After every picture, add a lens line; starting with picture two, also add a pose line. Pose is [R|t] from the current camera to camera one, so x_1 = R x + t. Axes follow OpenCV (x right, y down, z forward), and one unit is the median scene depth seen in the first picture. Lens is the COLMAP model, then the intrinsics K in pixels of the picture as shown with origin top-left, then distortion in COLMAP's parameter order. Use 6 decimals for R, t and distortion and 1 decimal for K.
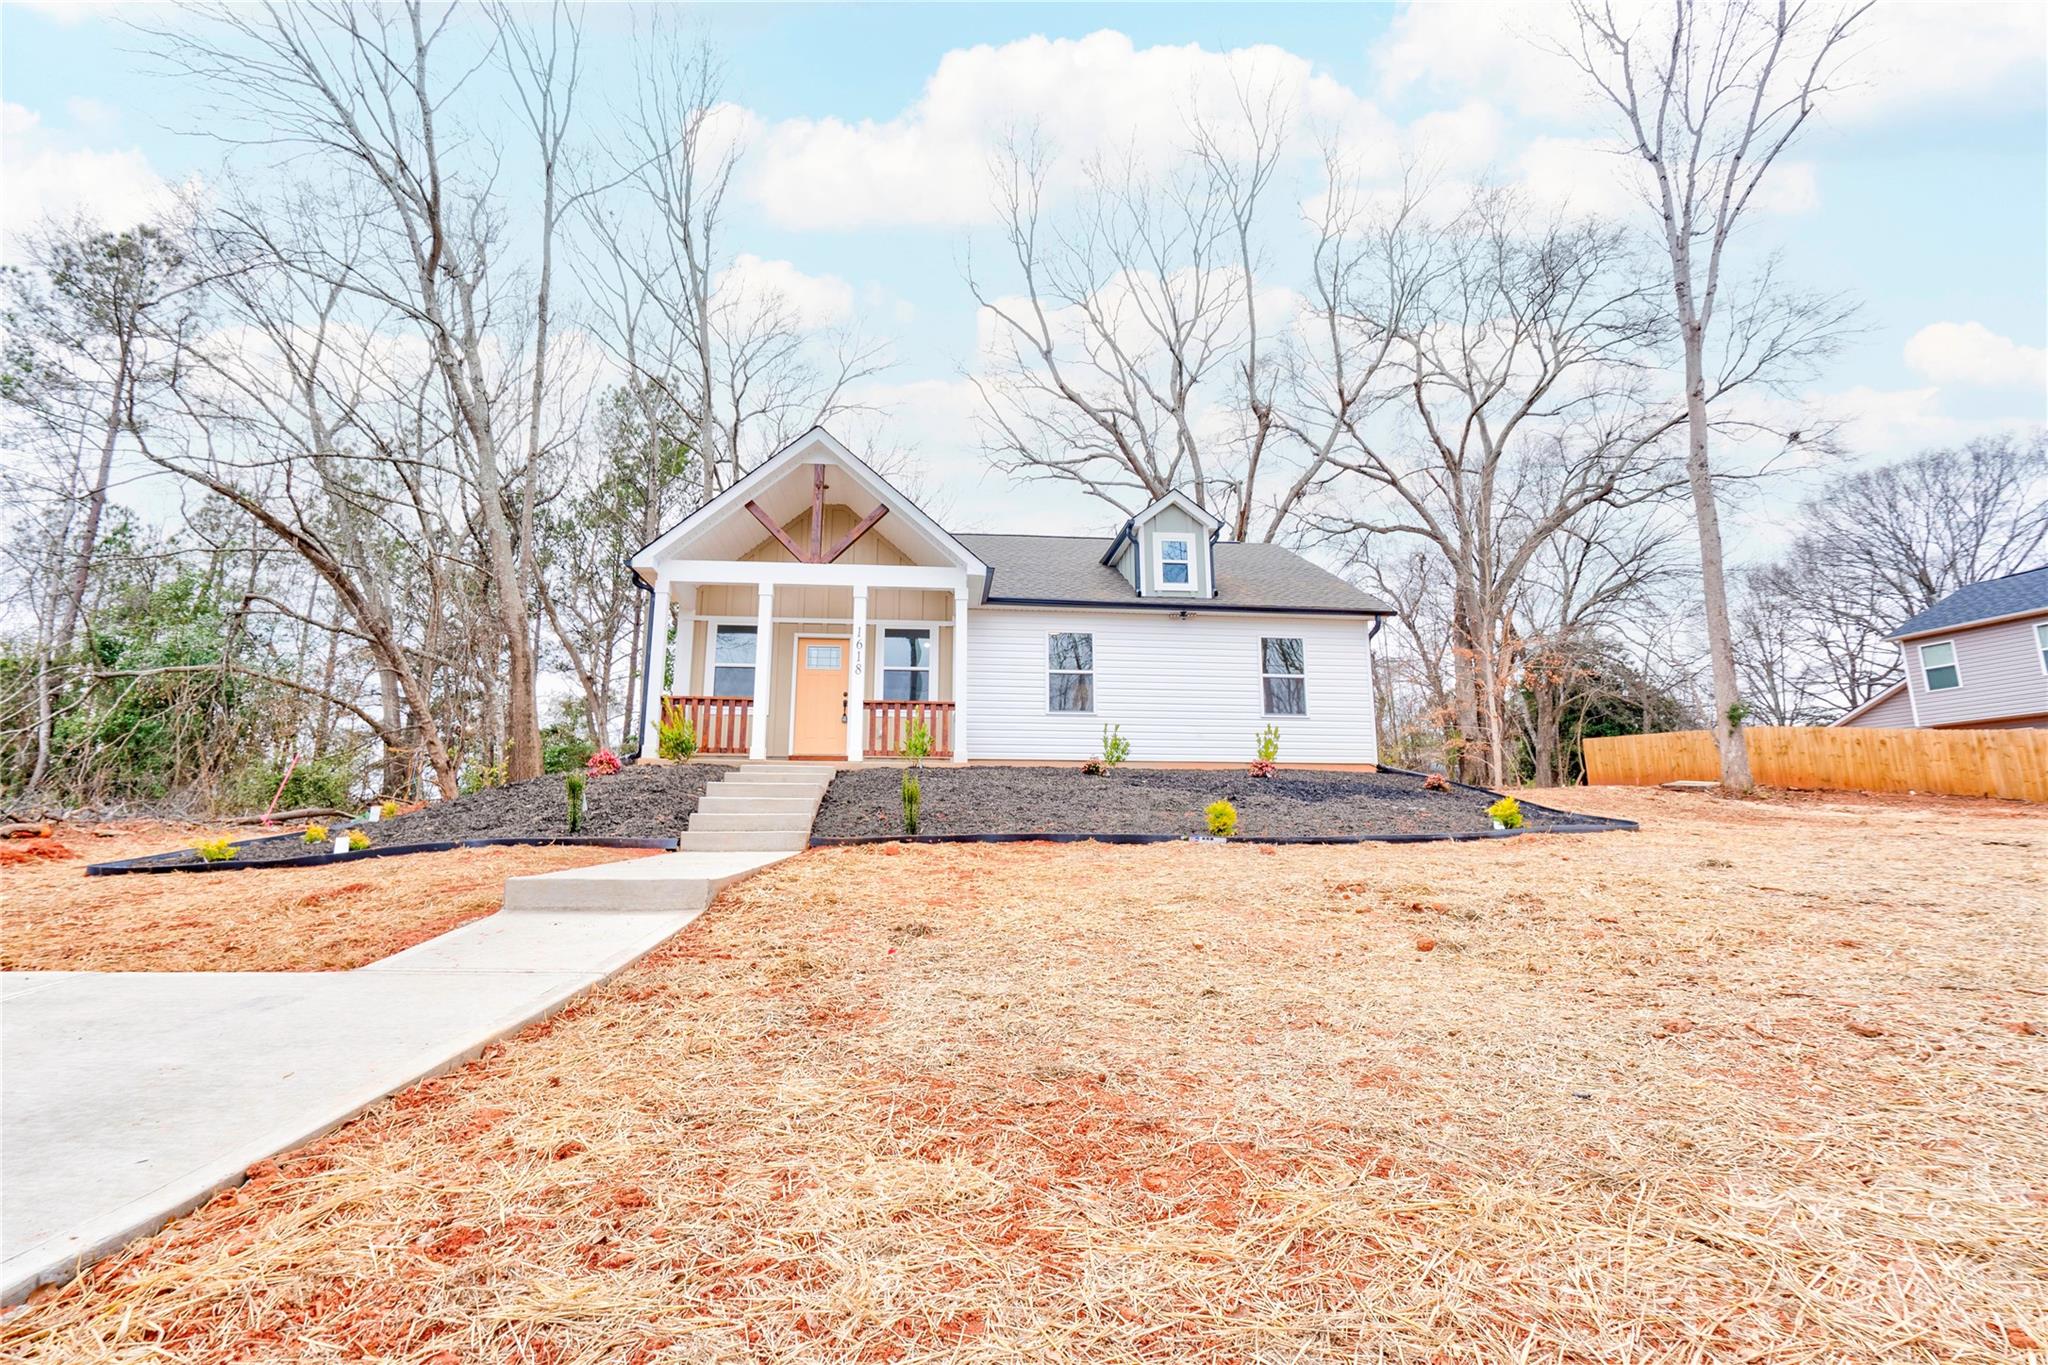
lens RADIAL K [[938.1, 0, 1012.9], [0, 938.1, 681.1], [0, 0, 1]] dist [-0.007439, 0.015432]
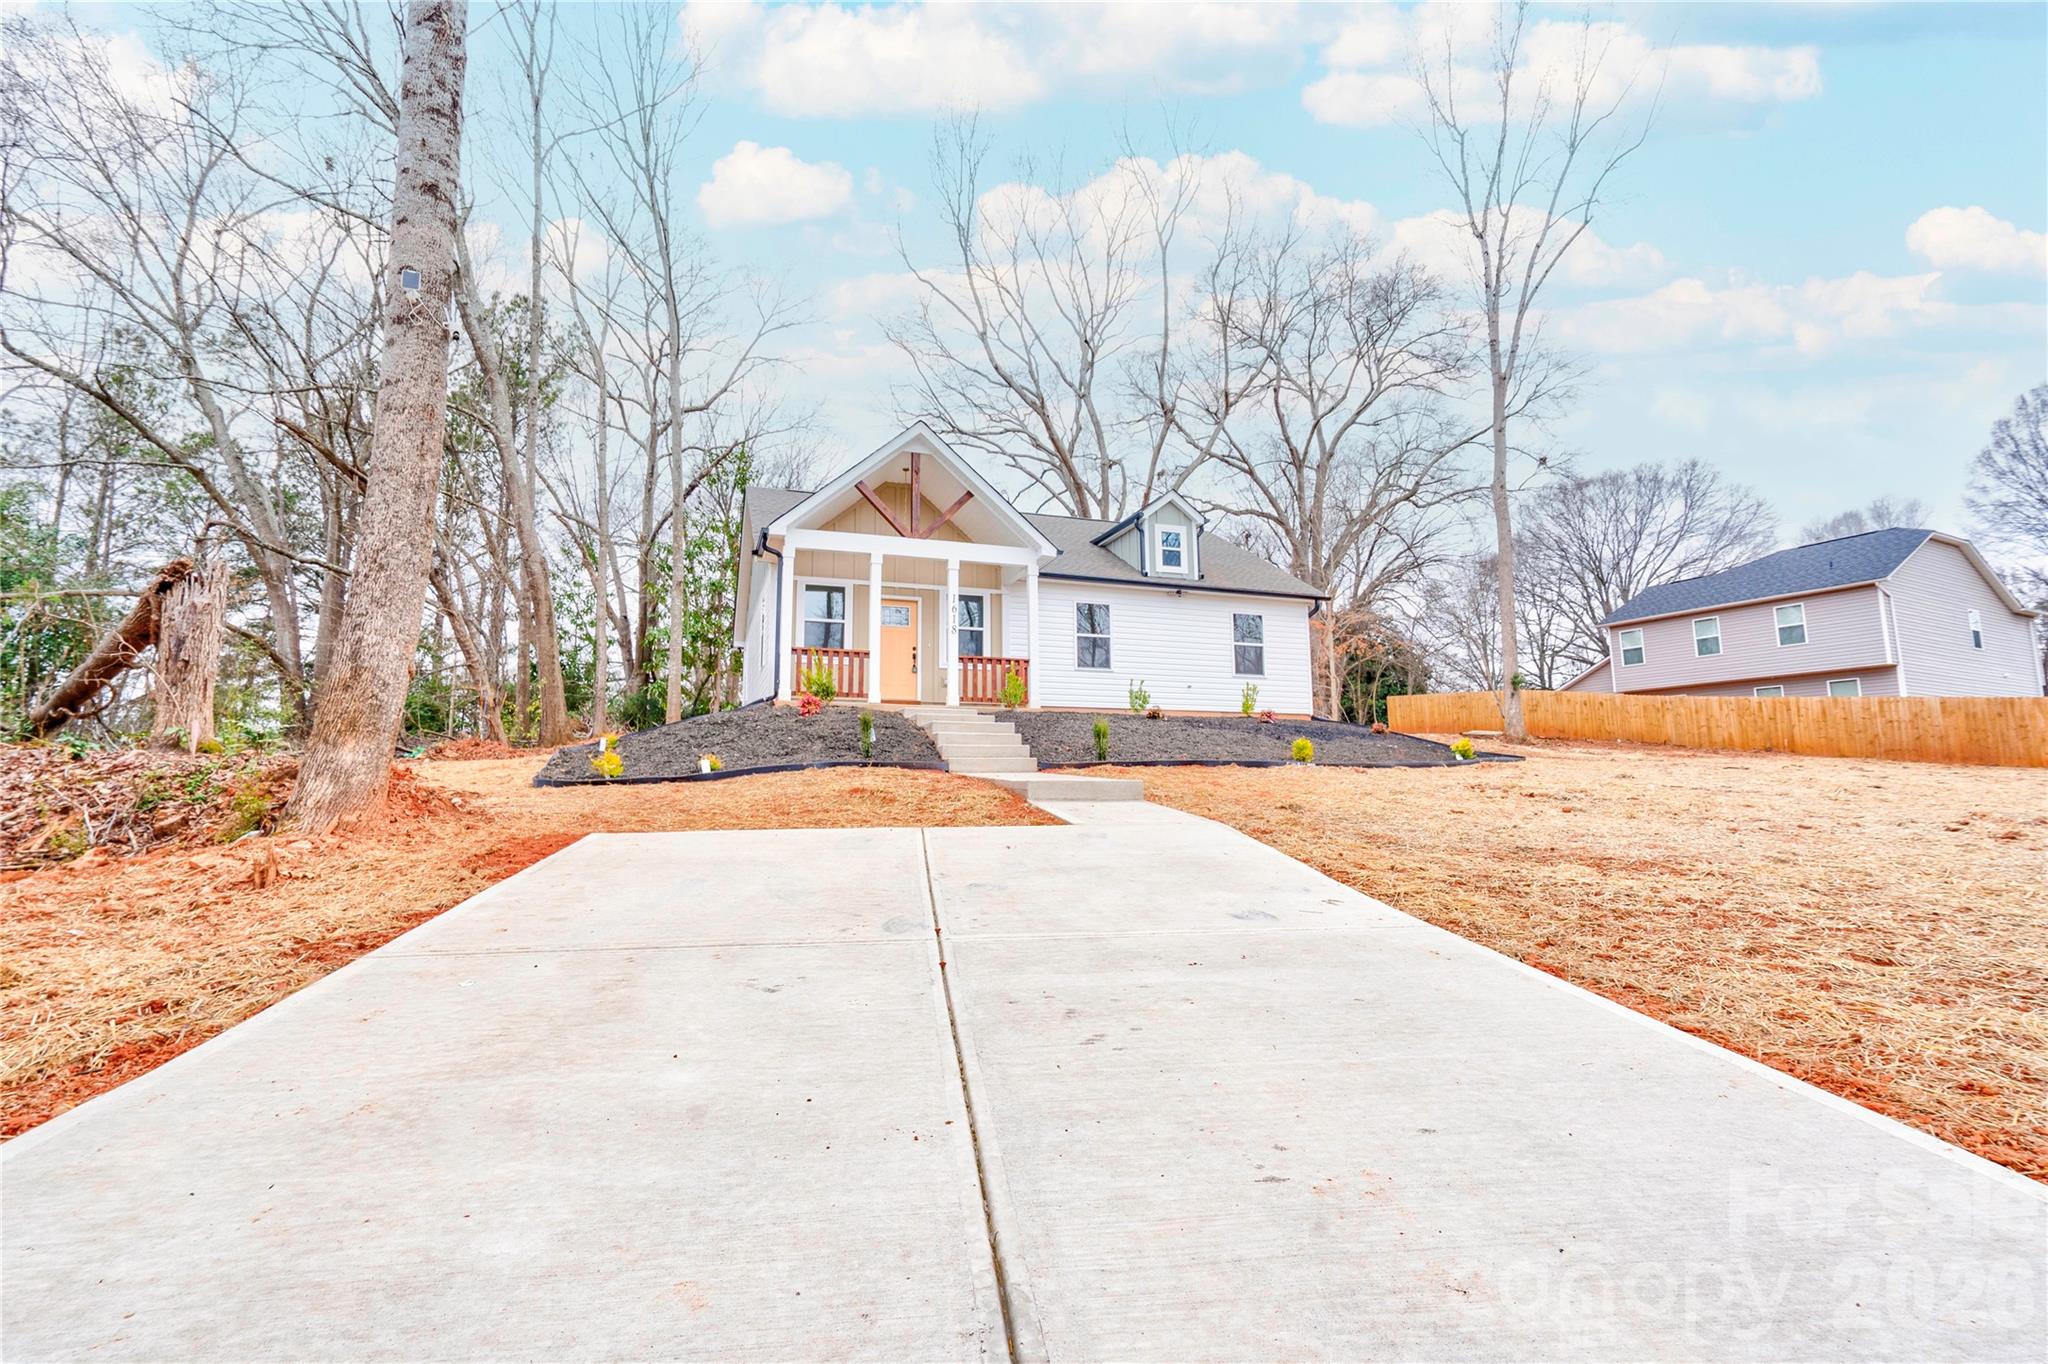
lens RADIAL K [[938.1, 0, 1012.9], [0, 938.1, 680.6], [0, 0, 1]] dist [-0.007439, 0.015432]
pose [[0.972356, 0.023028, 0.232366, -0.297374], [-0.036113, 0.997983, 0.052217, -0.010487], [-0.230694, -0.059165, 0.971226, -0.154320]]
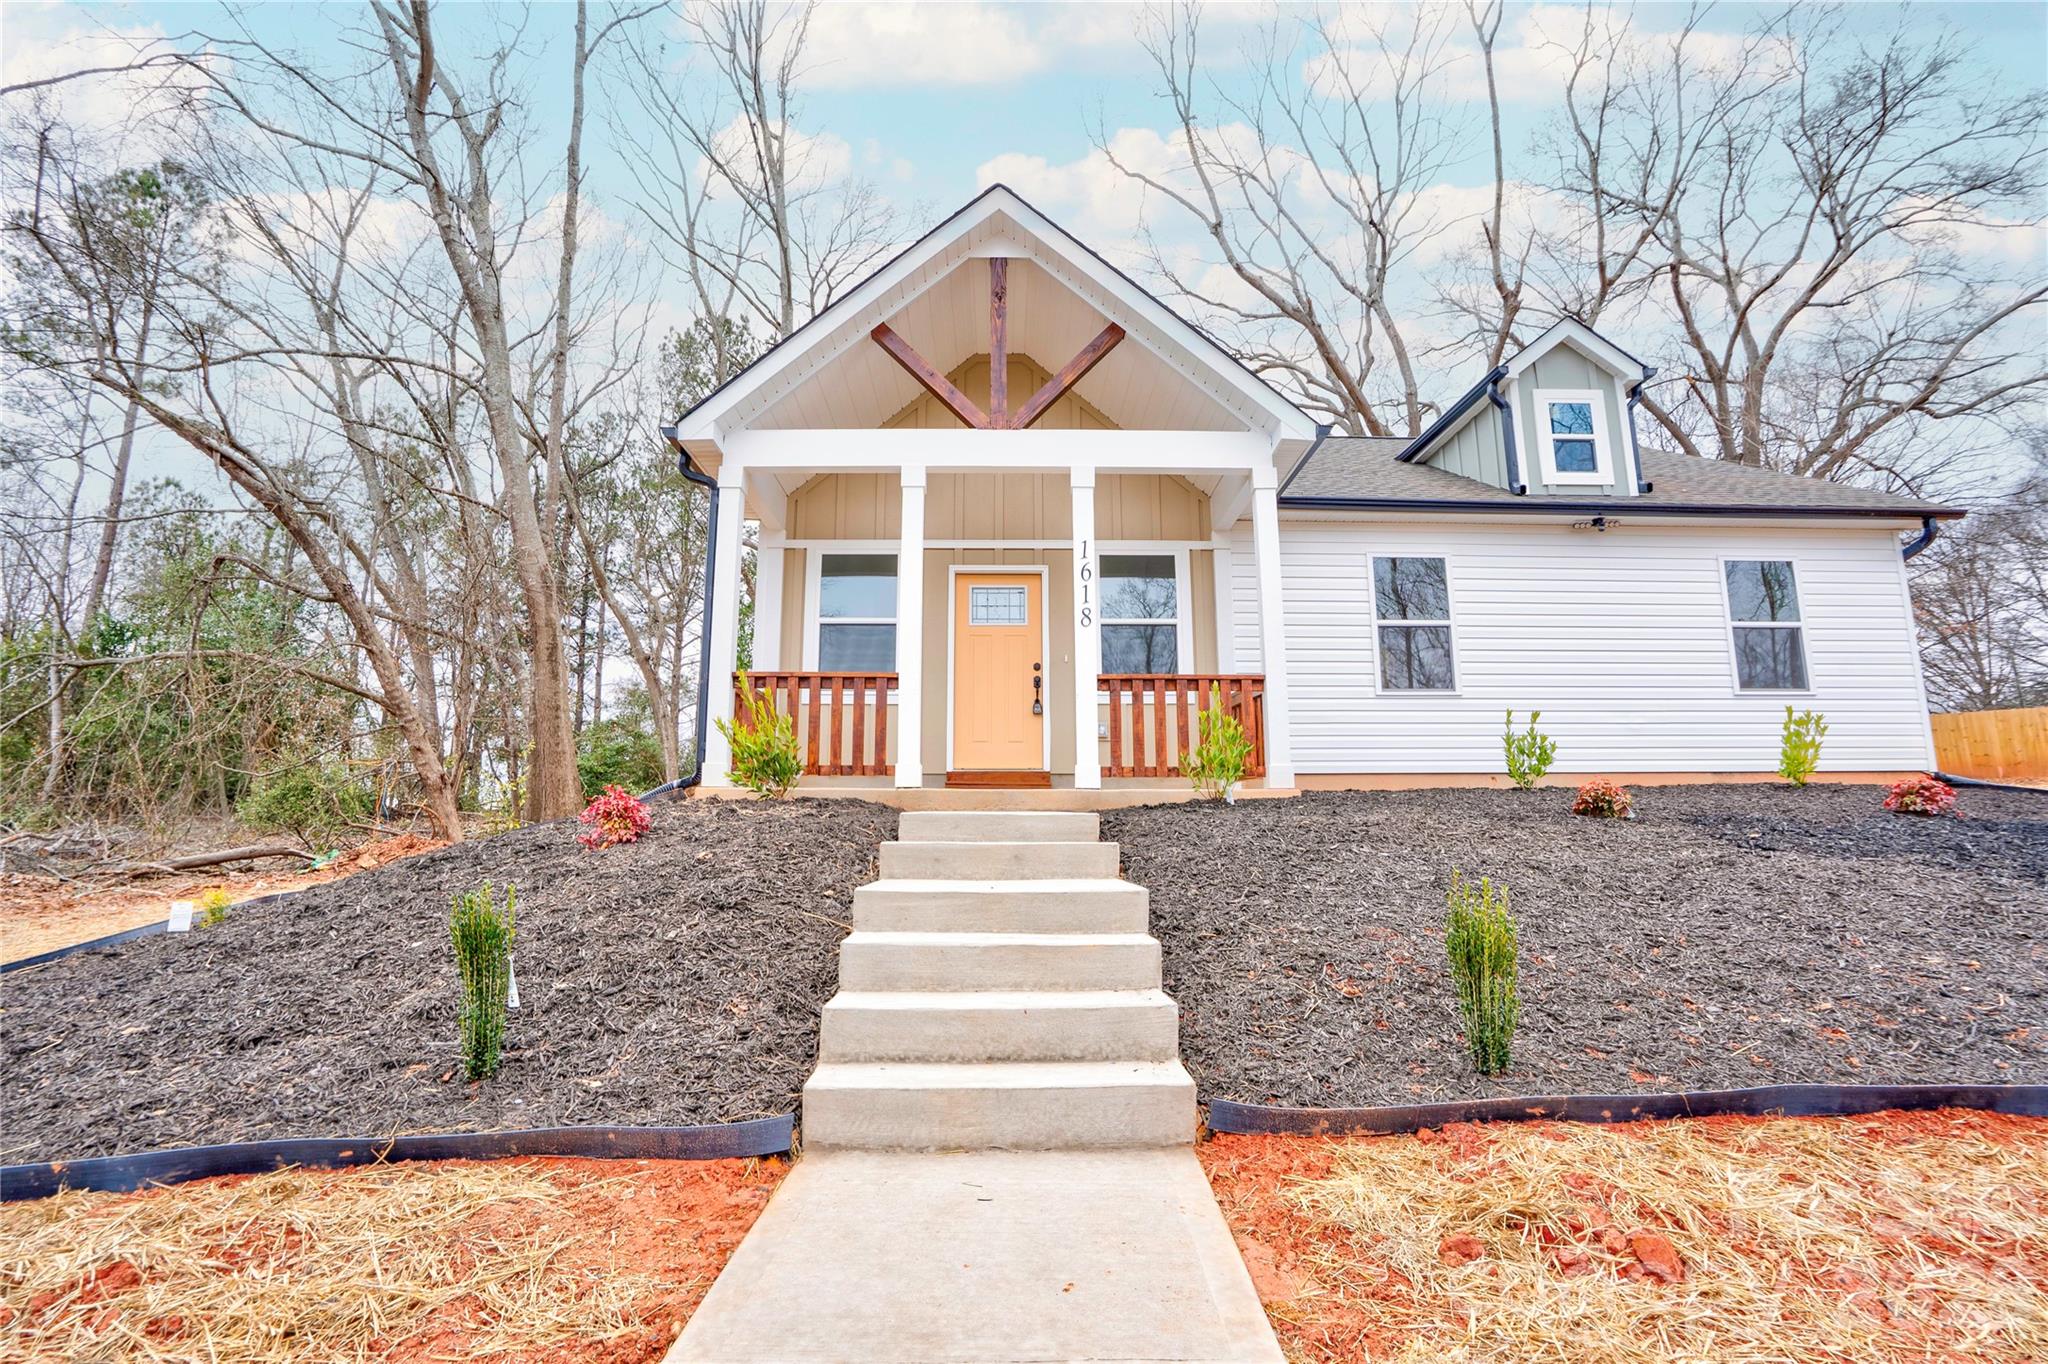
lens RADIAL K [[954.0, 0, 1018.1], [0, 954.0, 681.6], [0, 0, 1]] dist [-0.045999, 0.014984]
pose [[0.997374, -0.016276, -0.070571, -0.132806], [0.017656, 0.999664, 0.018966, 0.010662], [0.070239, -0.020162, 0.997326, 0.357681]]
